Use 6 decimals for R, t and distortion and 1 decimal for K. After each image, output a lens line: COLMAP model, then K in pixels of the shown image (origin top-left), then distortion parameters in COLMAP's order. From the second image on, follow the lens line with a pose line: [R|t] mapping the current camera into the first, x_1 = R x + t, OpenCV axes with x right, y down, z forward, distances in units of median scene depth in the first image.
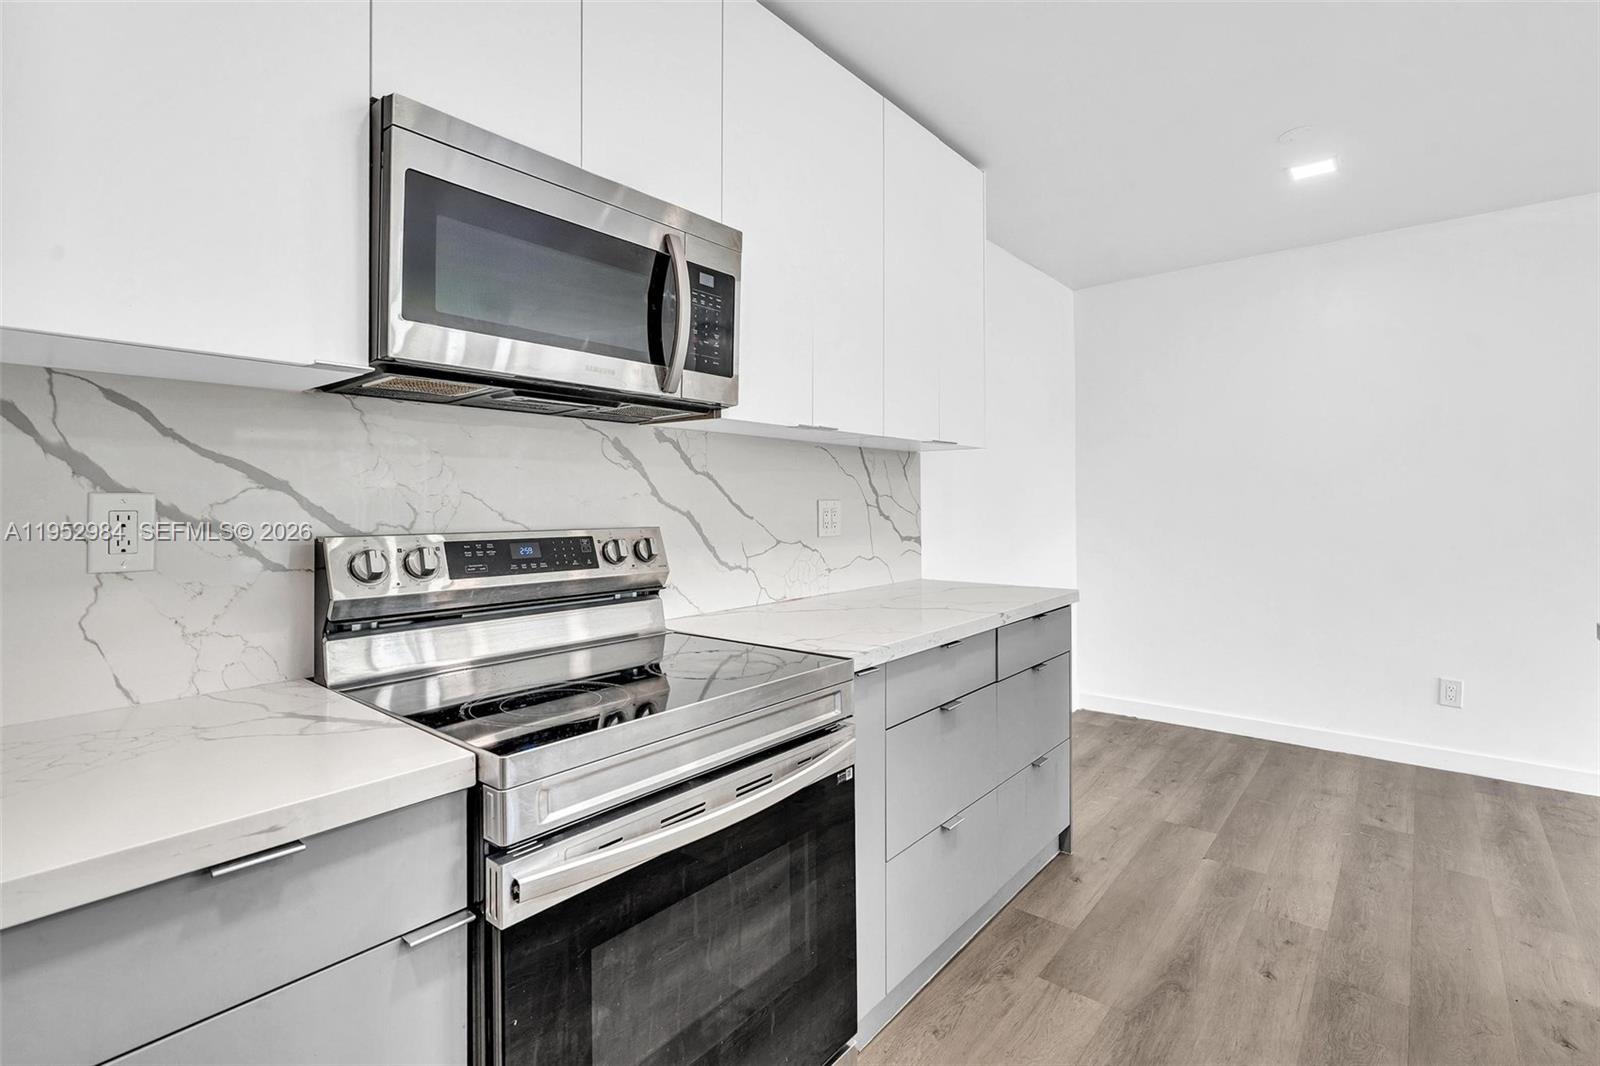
lens RADIAL K [[738.9, 0, 801.1], [0, 738.9, 498.4], [0, 0, 1]] dist [-0.000565, -0.000253]
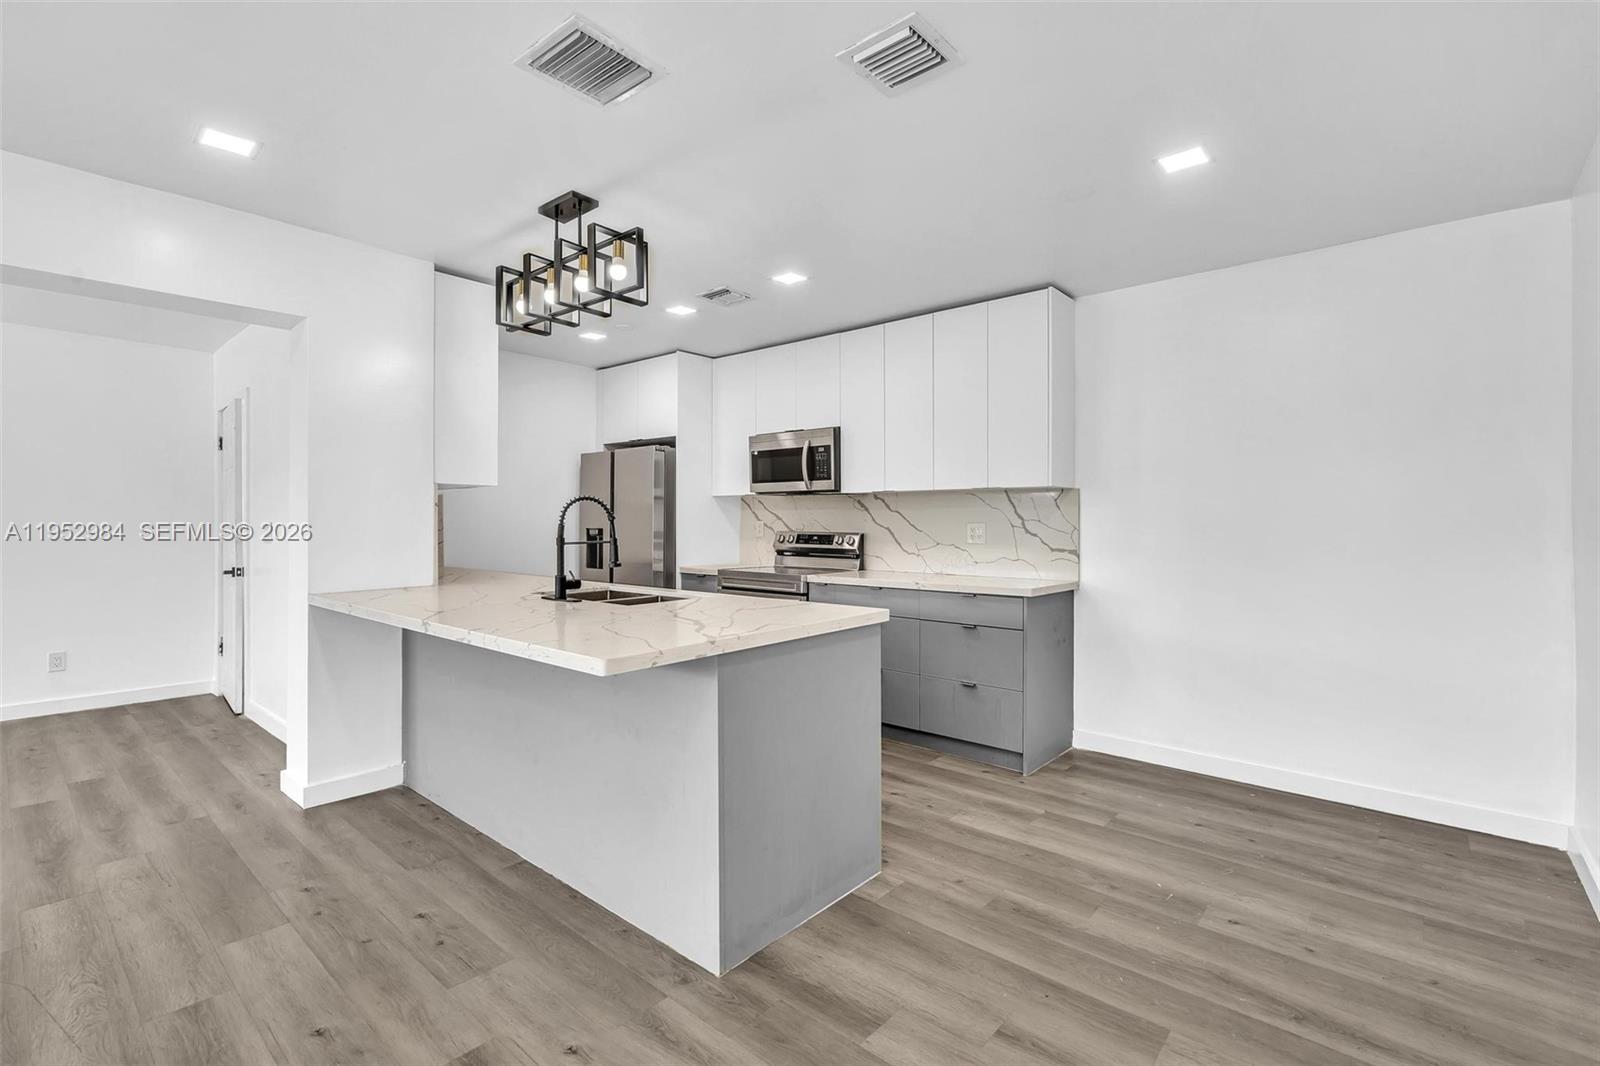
lens RADIAL K [[724.1, 0, 795.5], [0, 724.1, 520.5], [0, 0, 1]] dist [-0.002001, 0.000035]
pose [[-0.020571, 0.001451, -0.999787, 2.101475], [0.002707, 0.999995, 0.001396, -0.008519], [0.999785, -0.002678, -0.020575, 0.713075]]
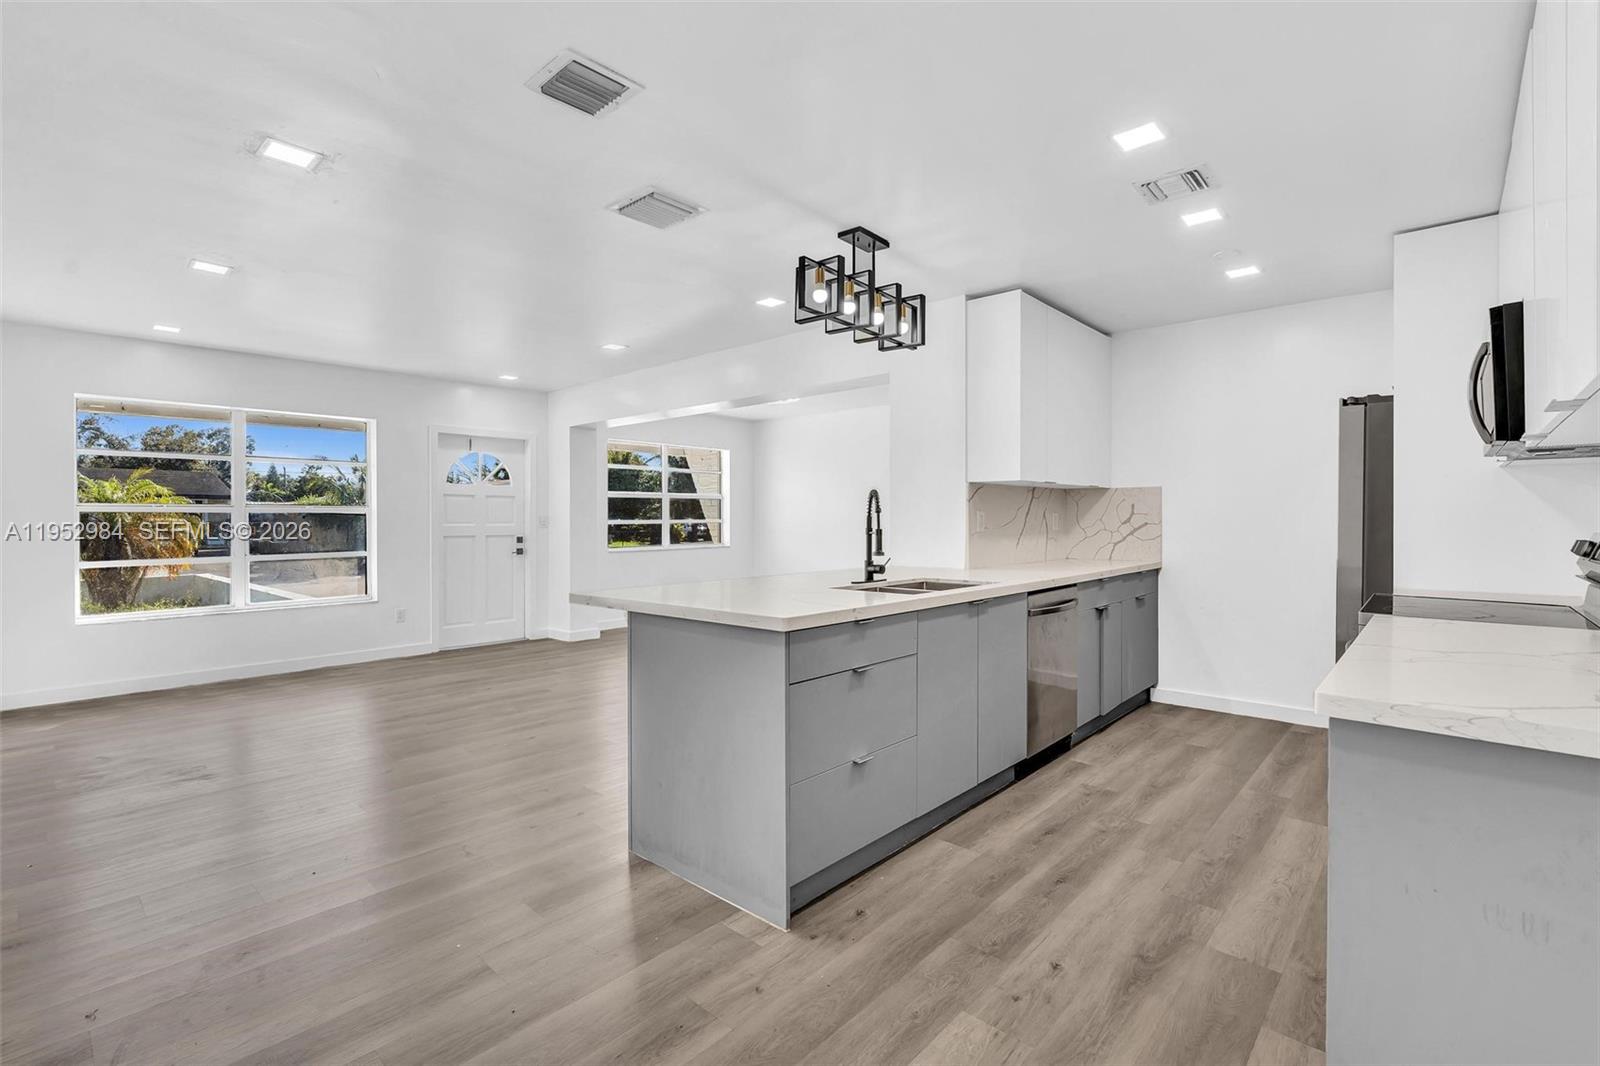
lens RADIAL K [[724.1, 0, 795.5], [0, 724.1, 520.5], [0, 0, 1]] dist [-0.002001, 0.000035]
pose [[-0.999067, 0.002807, 0.043105, 0.851348], [0.002772, 0.999996, -0.000884, 0.008941], [-0.043107, -0.000763, -0.999070, 1.819316]]
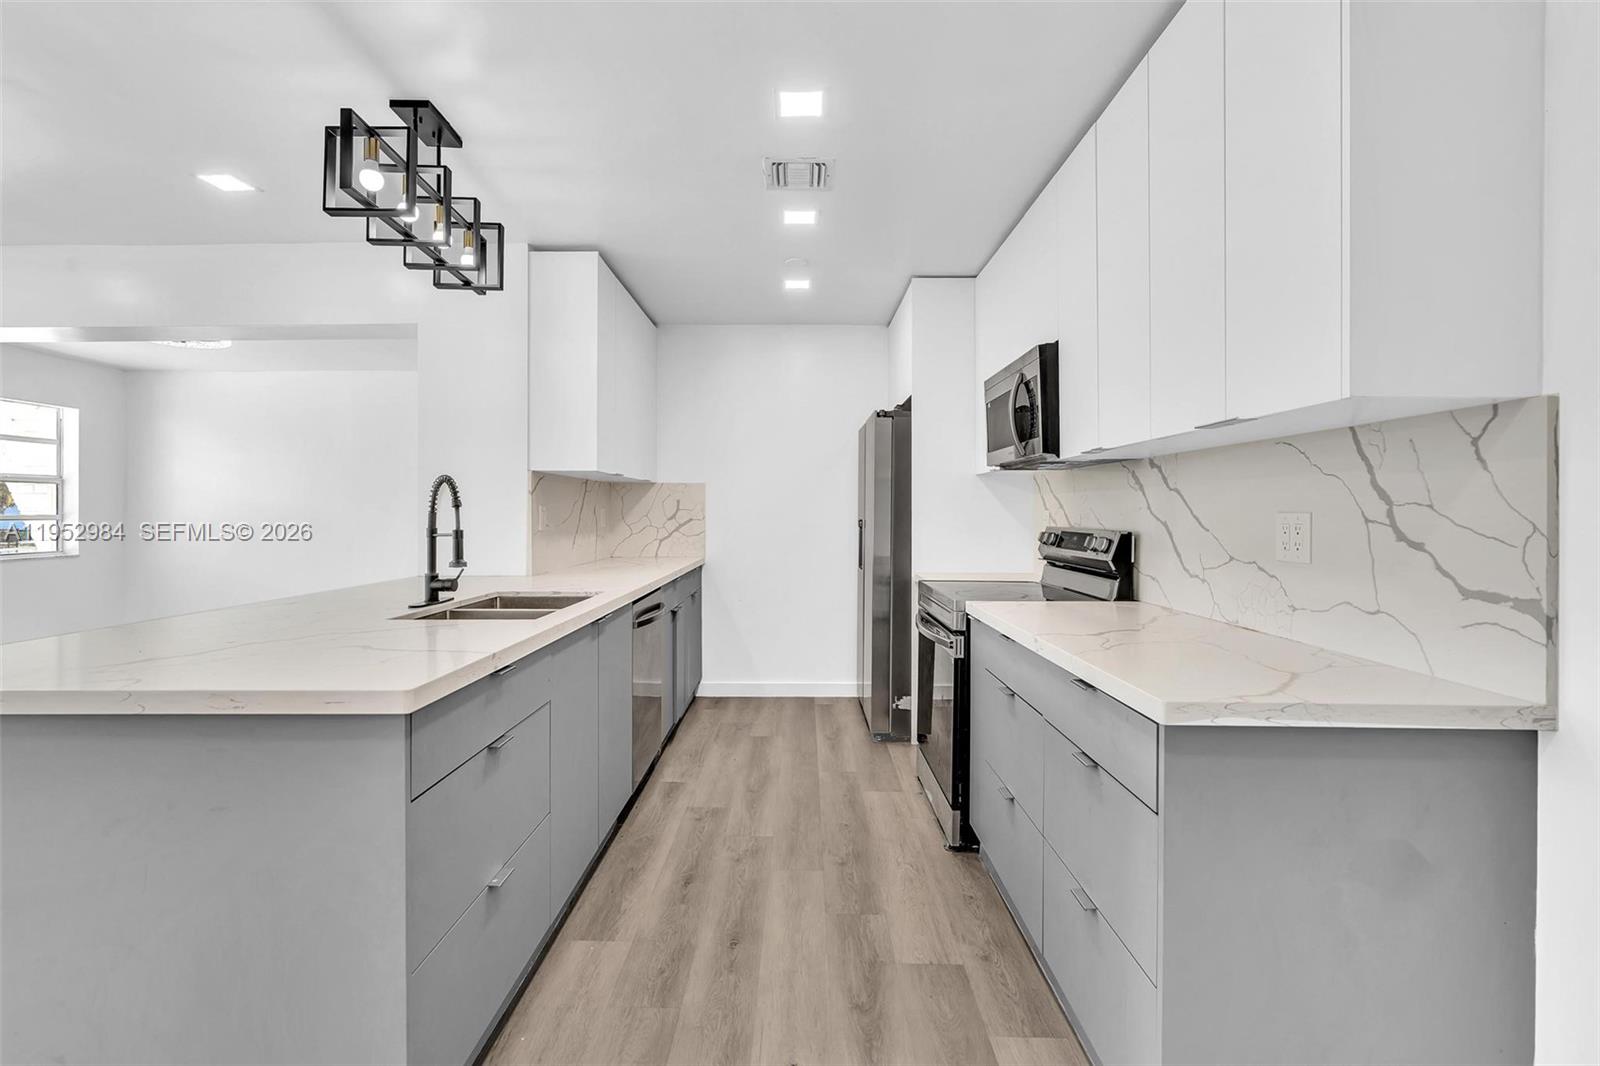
lens RADIAL K [[723.7, 0, 790.5], [0, 723.7, 511.7], [0, 0, 1]] dist [0.000753, 0.000327]
pose [[-0.776875, 0.000005, -0.629655, 1.034454], [0.002350, 0.999993, -0.002892, 0.002920], [0.629651, -0.003727, -0.776870, 1.468732]]
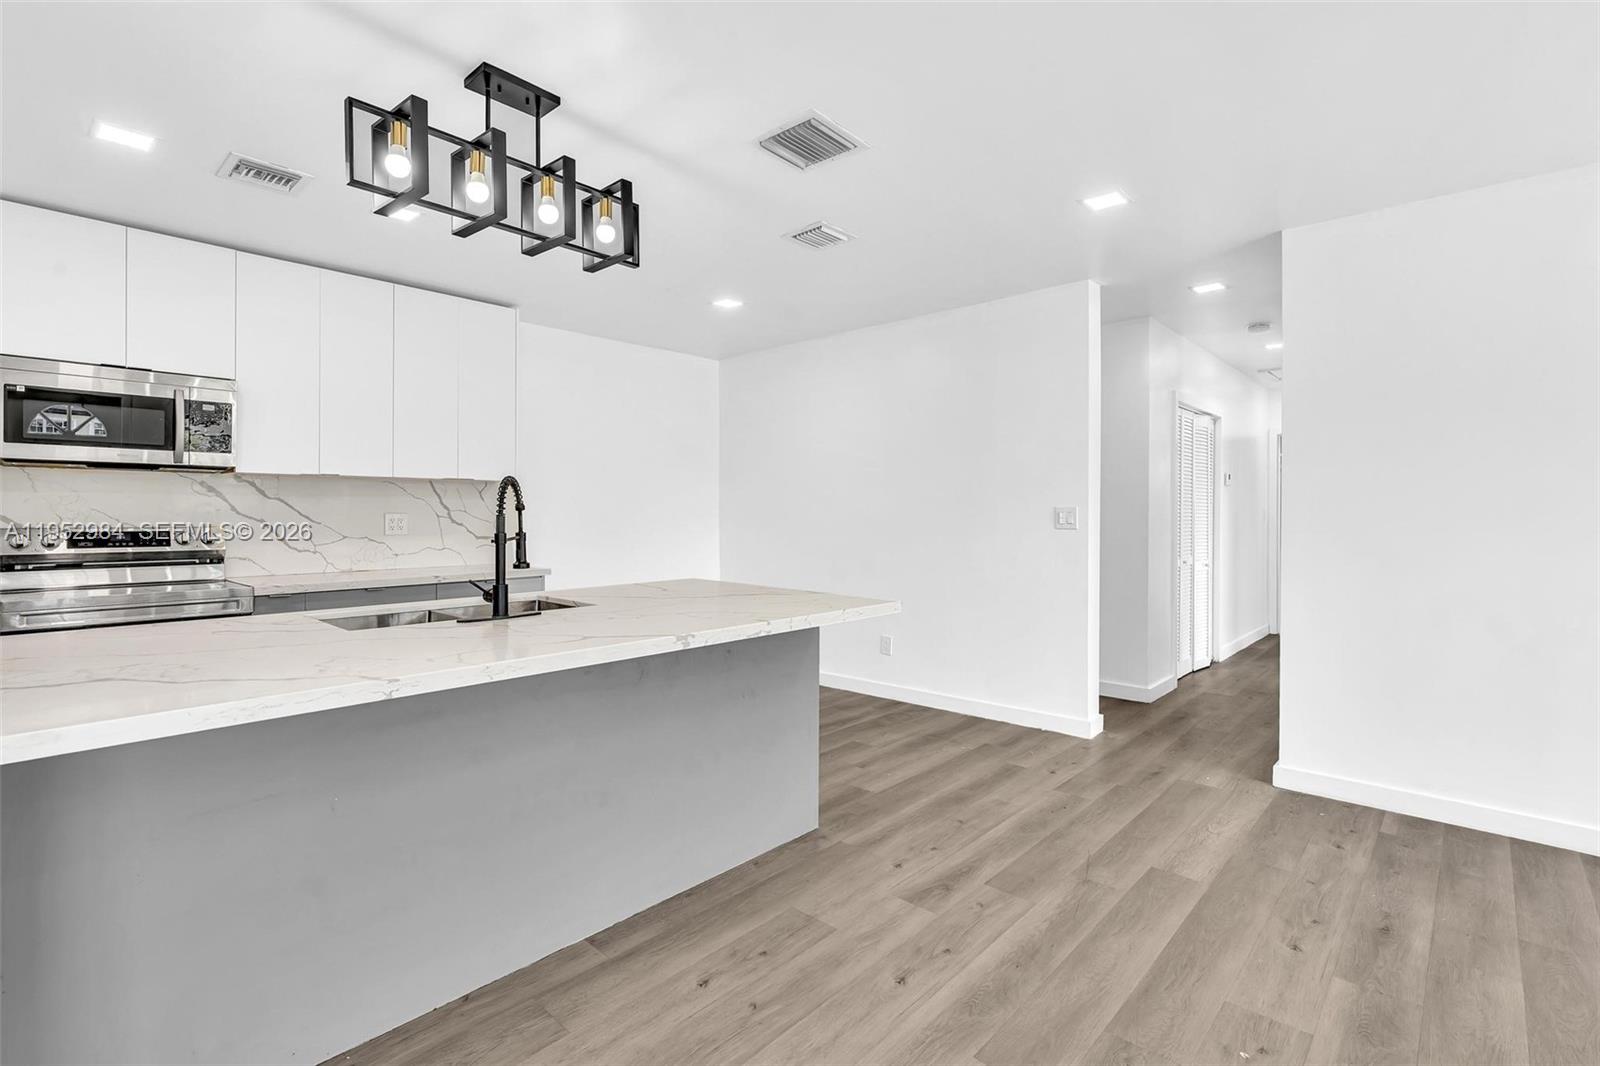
lens RADIAL K [[737.2, 0, 801.1], [0, 737.2, 511.5], [0, 0, 1]] dist [-0.001238, -0.000103]
pose [[0.999060, 0.004061, -0.043165, 1.215851], [-0.003957, 0.999989, 0.002501, -0.011203], [0.043175, -0.002327, 0.999065, -0.748113]]
